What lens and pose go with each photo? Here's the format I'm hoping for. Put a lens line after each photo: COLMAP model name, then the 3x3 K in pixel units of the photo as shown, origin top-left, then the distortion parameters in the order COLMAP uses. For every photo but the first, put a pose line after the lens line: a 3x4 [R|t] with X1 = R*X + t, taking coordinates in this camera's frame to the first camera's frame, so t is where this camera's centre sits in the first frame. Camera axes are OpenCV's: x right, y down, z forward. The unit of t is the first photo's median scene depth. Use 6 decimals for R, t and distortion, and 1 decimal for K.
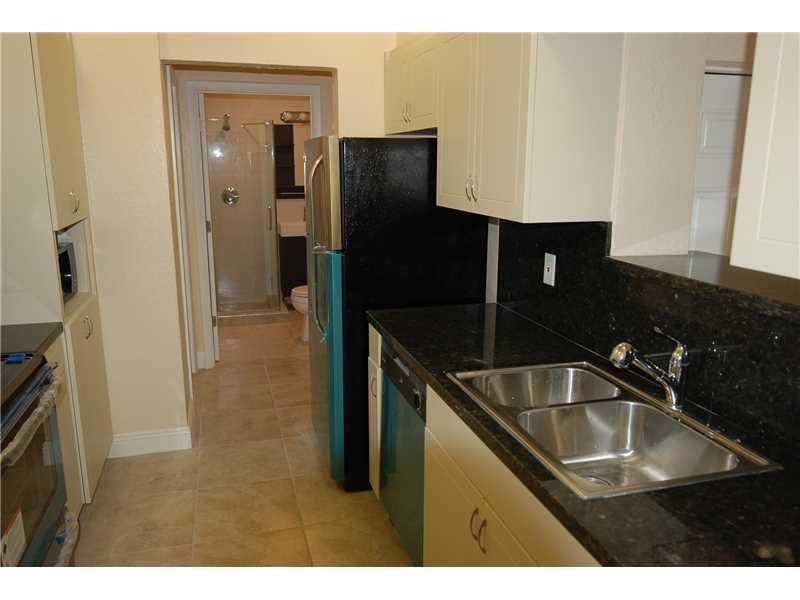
lens RADIAL K [[624.8, 0, 400.0], [0, 624.8, 300.0], [0, 0, 1]] dist [0.006182, 0.009182]
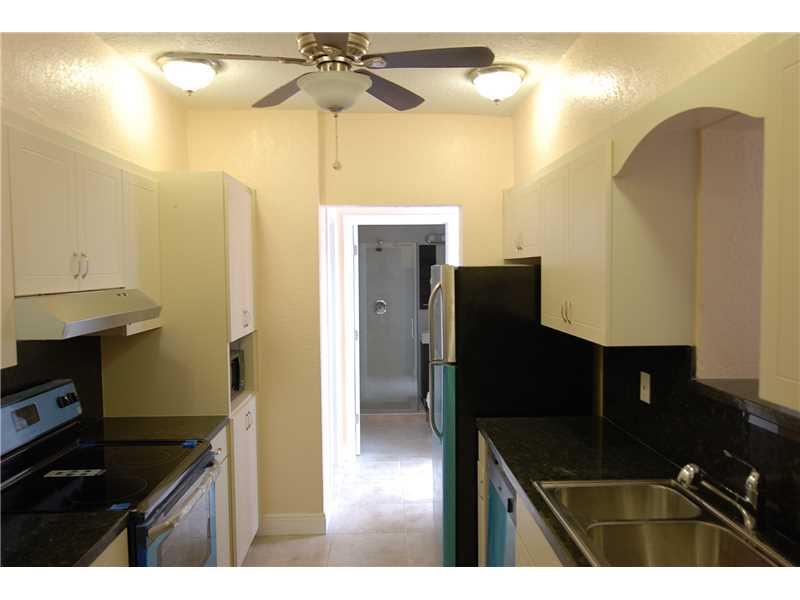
lens RADIAL K [[594.1, 0, 400.0], [0, 594.1, 300.0], [0, 0, 1]] dist [-0.005453, -0.006119]
pose [[0.969787, 0.001034, -0.243951, 0.075146], [-0.041885, 0.985847, -0.162329, -0.013384], [0.240331, 0.167643, 0.956105, -0.075578]]
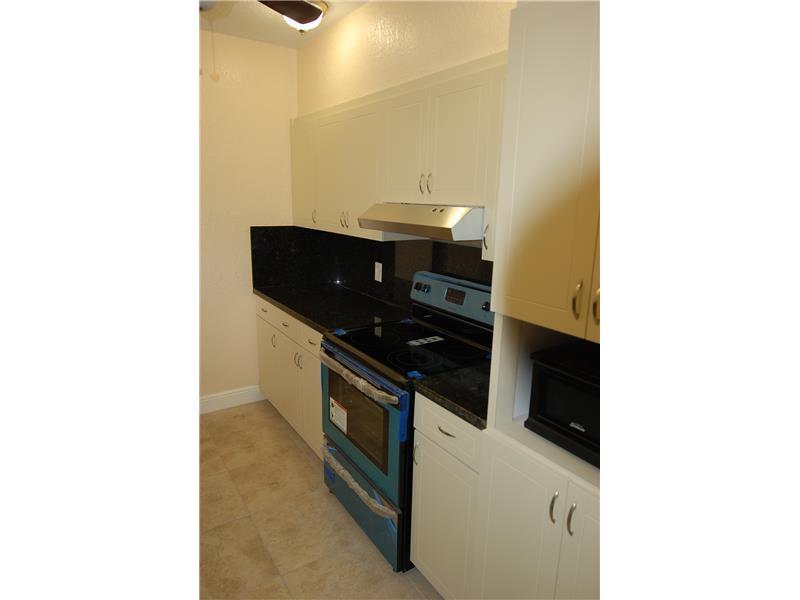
lens RADIAL K [[461.1, 0, 400.0], [0, 461.1, 300.0], [0, 0, 1]] dist [-0.000978, 0.000219]
pose [[-0.949377, 0.045999, -0.310752, -0.248727], [-0.093399, 0.903156, 0.419031, -0.320179], [0.299932, 0.426842, -0.853139, 1.335222]]
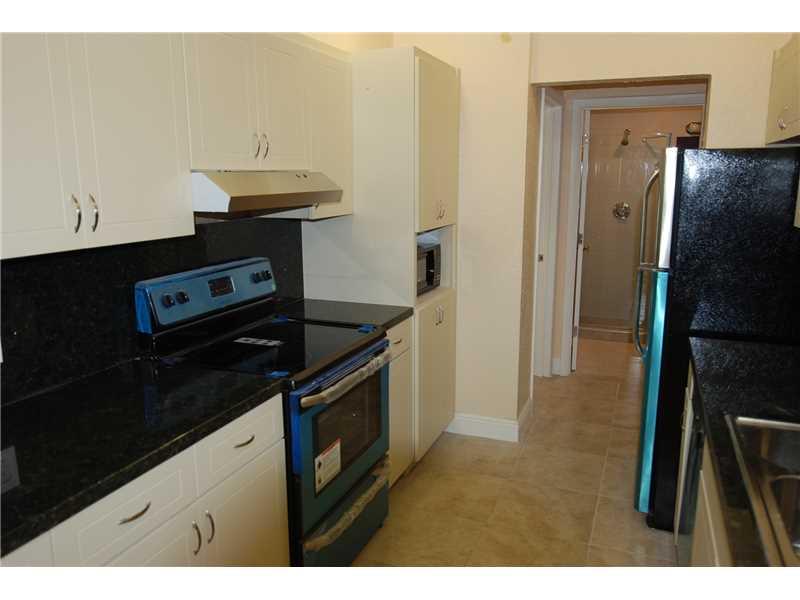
lens RADIAL K [[624.8, 0, 400.0], [0, 624.8, 300.0], [0, 0, 1]] dist [0.006182, 0.009182]
pose [[0.791757, 0.115868, -0.599746, 0.163524], [-0.130067, 0.991307, 0.019808, 0.000267], [0.596828, 0.062325, 0.799945, 0.011485]]
